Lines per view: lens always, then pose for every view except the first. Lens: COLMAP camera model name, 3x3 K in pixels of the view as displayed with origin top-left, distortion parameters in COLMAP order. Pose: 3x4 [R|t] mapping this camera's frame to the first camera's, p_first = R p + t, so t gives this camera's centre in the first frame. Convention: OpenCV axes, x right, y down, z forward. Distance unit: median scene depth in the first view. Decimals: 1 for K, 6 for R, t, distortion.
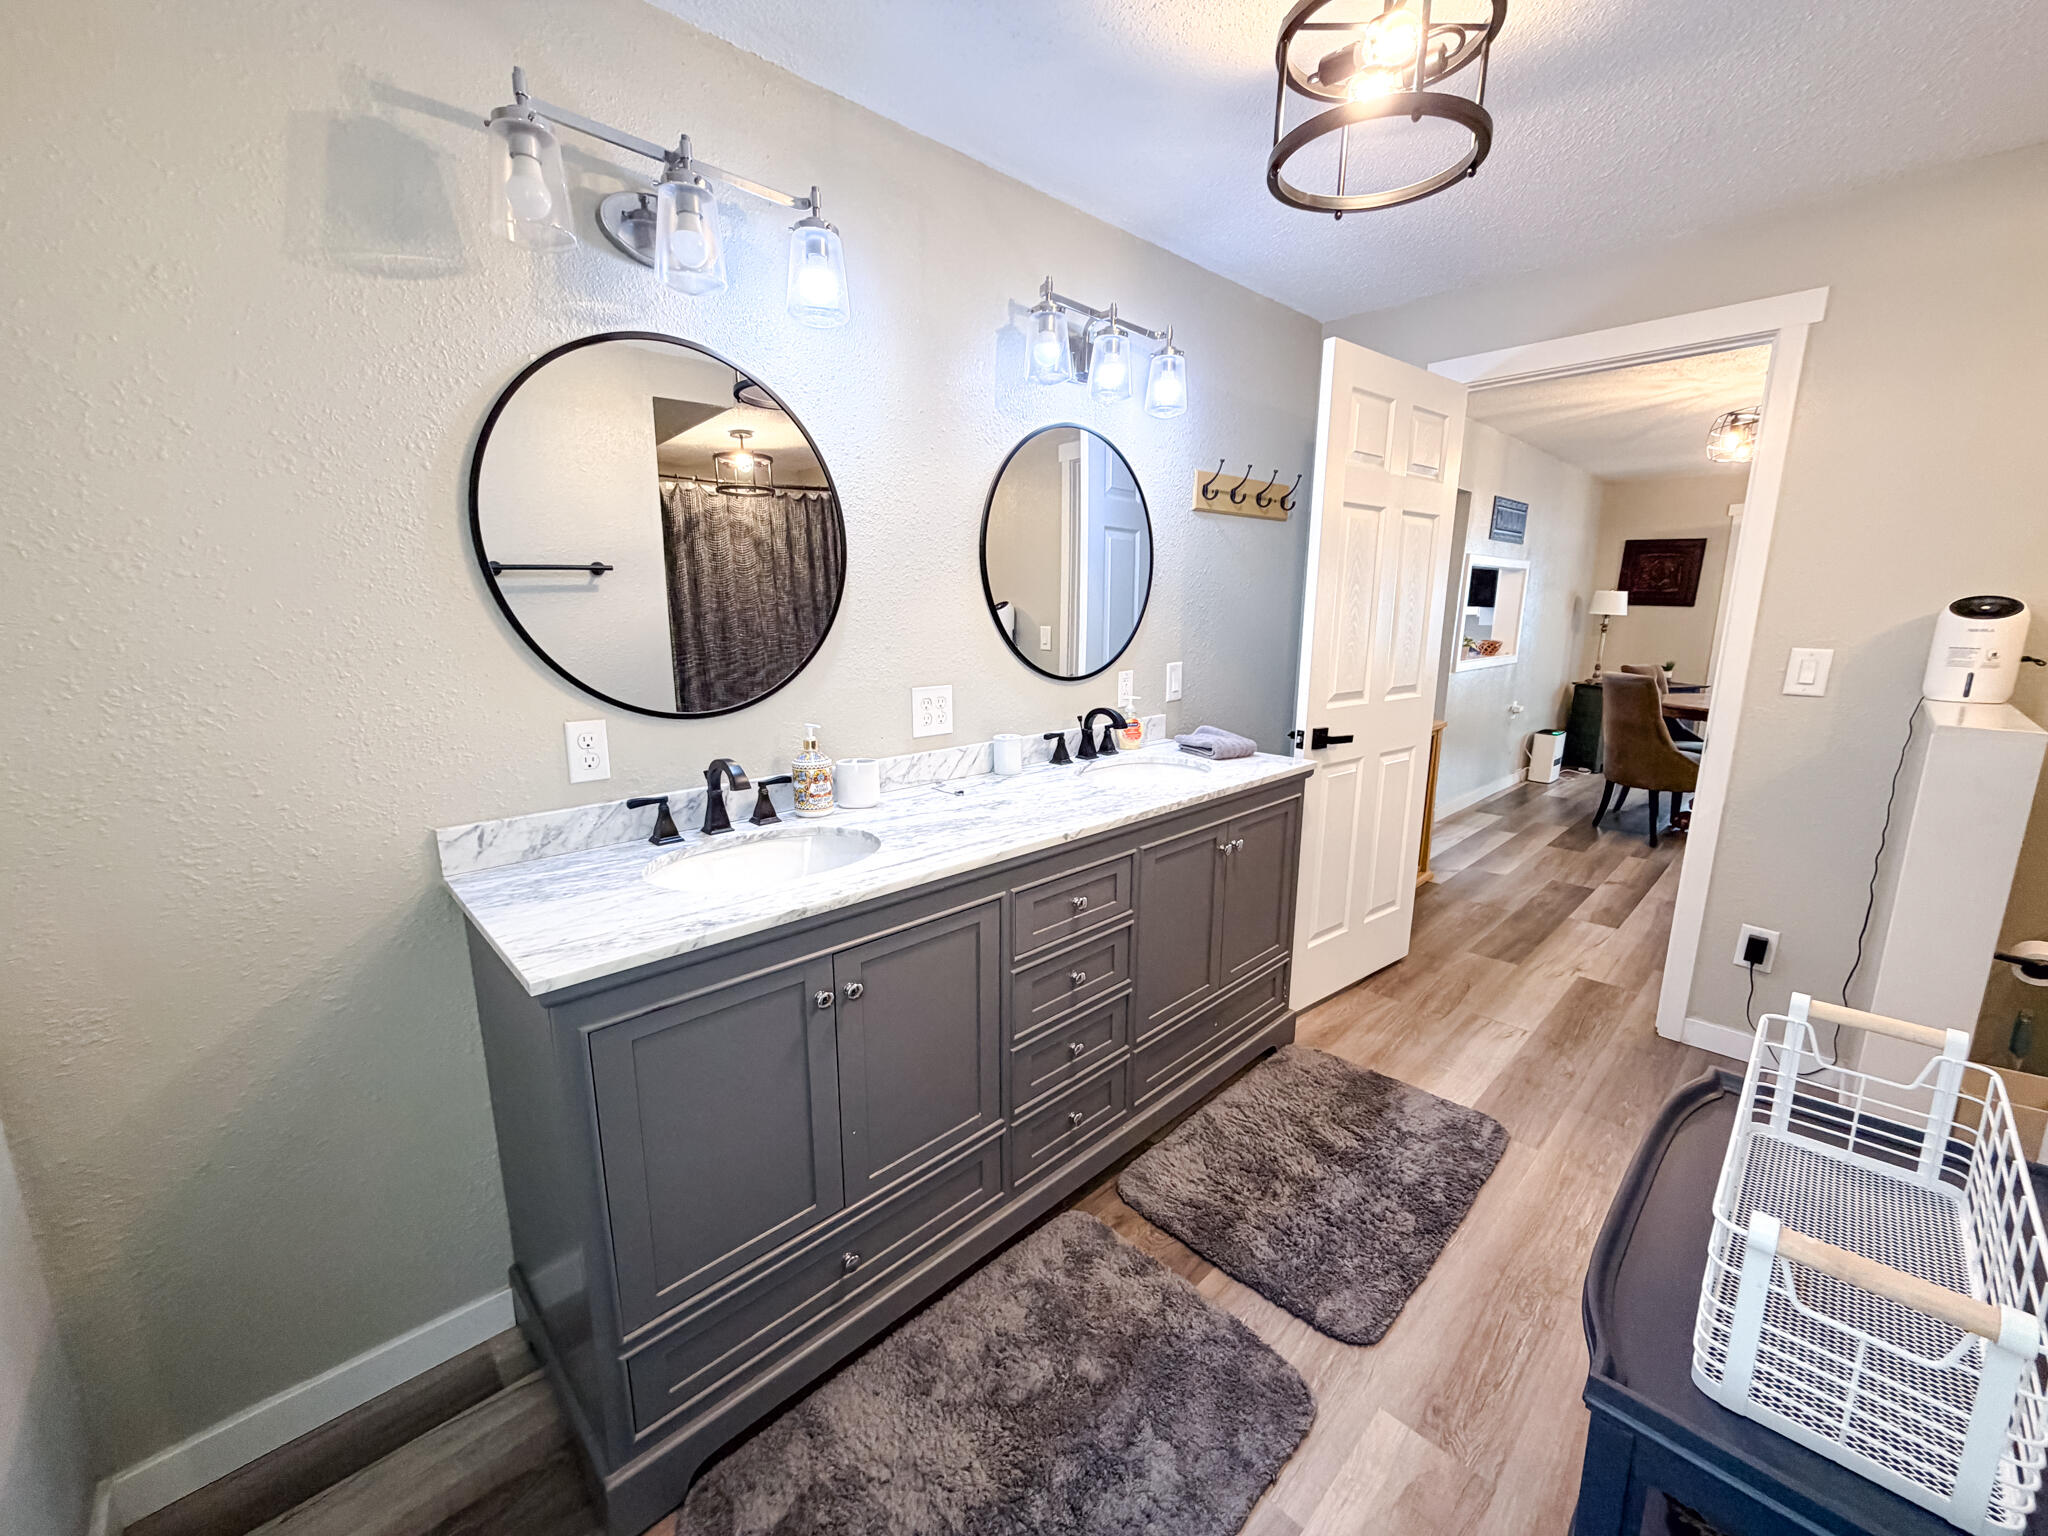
lens RADIAL K [[813.7, 0, 1009.2], [0, 813.7, 762.3], [0, 0, 1]] dist [0.000219, 0.000279]
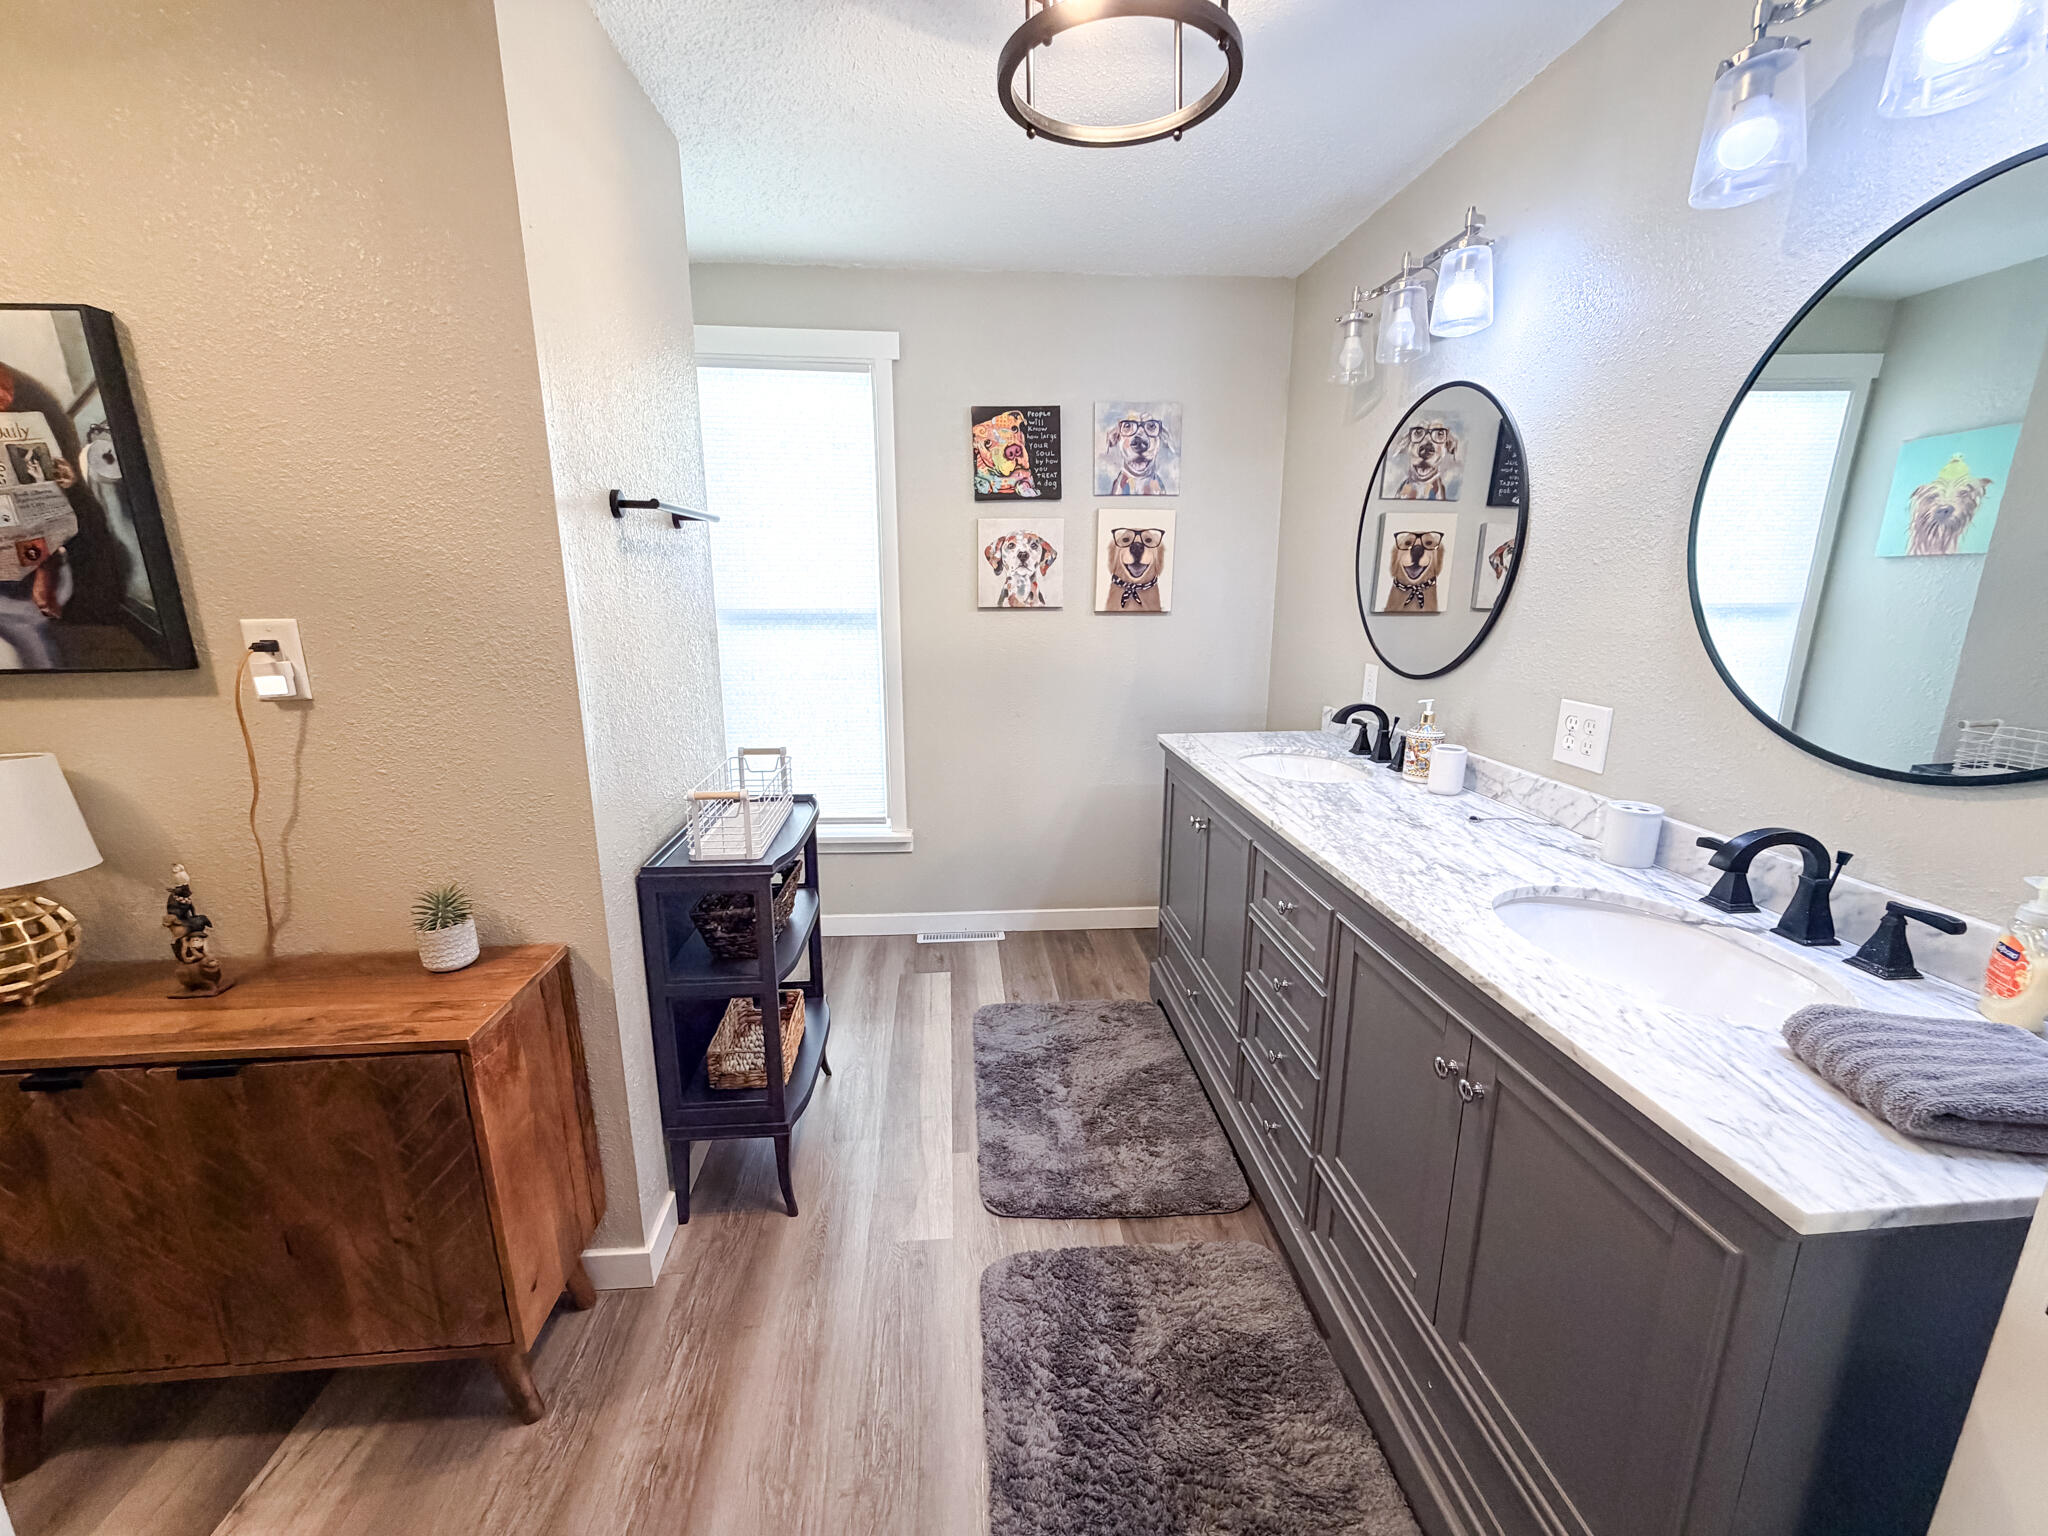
lens RADIAL K [[813.7, 0, 1019.9], [0, 813.7, 771.4], [0, 0, 1]] dist [0.000219, 0.000279]
pose [[-0.626714, 0.185643, -0.756813, 0.972931], [-0.138761, 0.929099, 0.342811, -0.260712], [0.766795, 0.319861, -0.556520, 1.224503]]
